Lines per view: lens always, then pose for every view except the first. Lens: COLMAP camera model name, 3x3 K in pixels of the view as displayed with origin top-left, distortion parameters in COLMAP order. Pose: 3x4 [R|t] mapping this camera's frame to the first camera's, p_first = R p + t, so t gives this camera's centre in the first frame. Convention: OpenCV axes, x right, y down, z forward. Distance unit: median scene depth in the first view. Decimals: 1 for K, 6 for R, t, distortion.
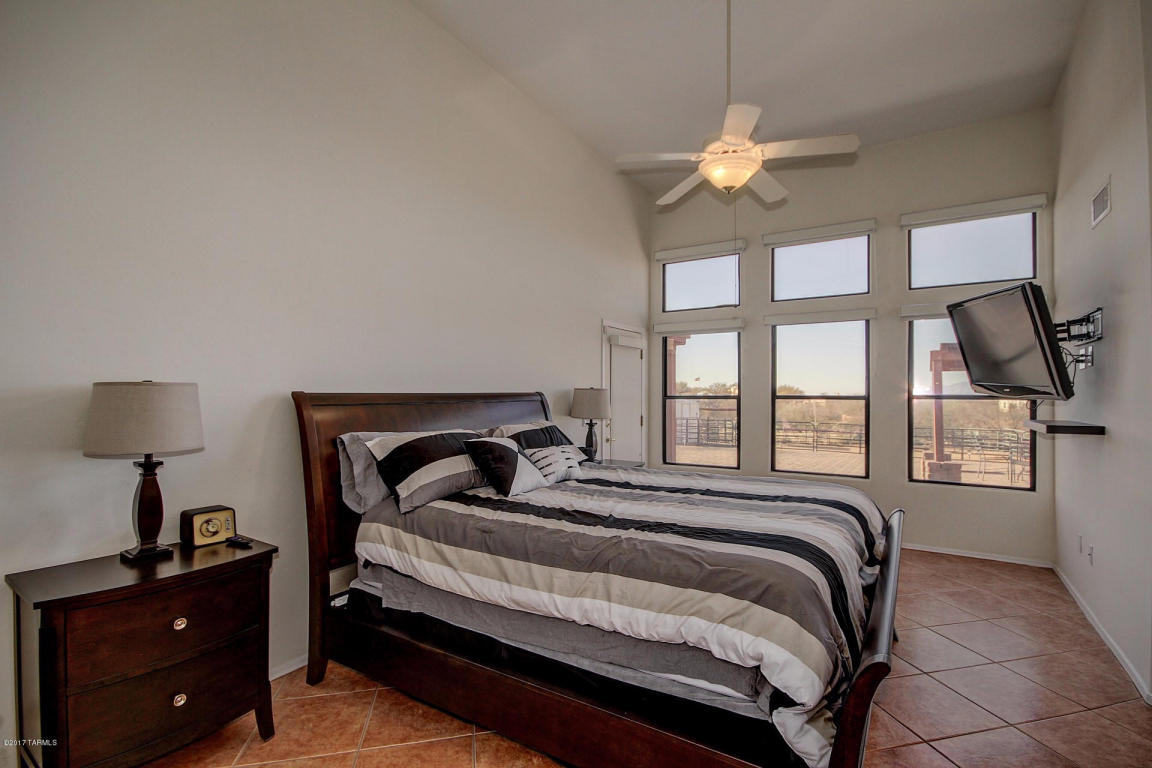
lens RADIAL K [[537.3, 0, 607.2], [0, 537.3, 391.8], [0, 0, 1]] dist [0.003623, -0.000466]
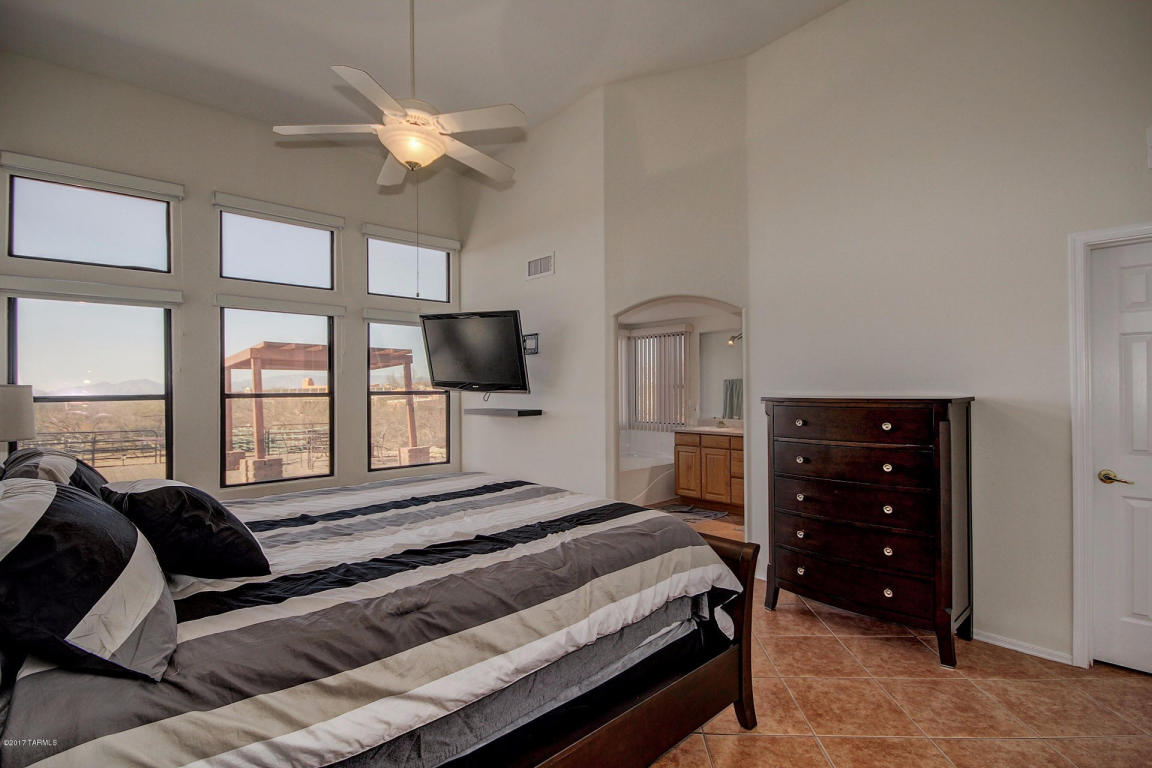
lens RADIAL K [[537.3, 0, 584.2], [0, 537.3, 385.1], [0, 0, 1]] dist [0.003623, -0.000466]
pose [[0.274262, 0.004348, 0.961645, -0.501740], [0.005522, 0.999966, -0.006096, 0.002452], [-0.961639, 0.006982, 0.274229, 0.414093]]
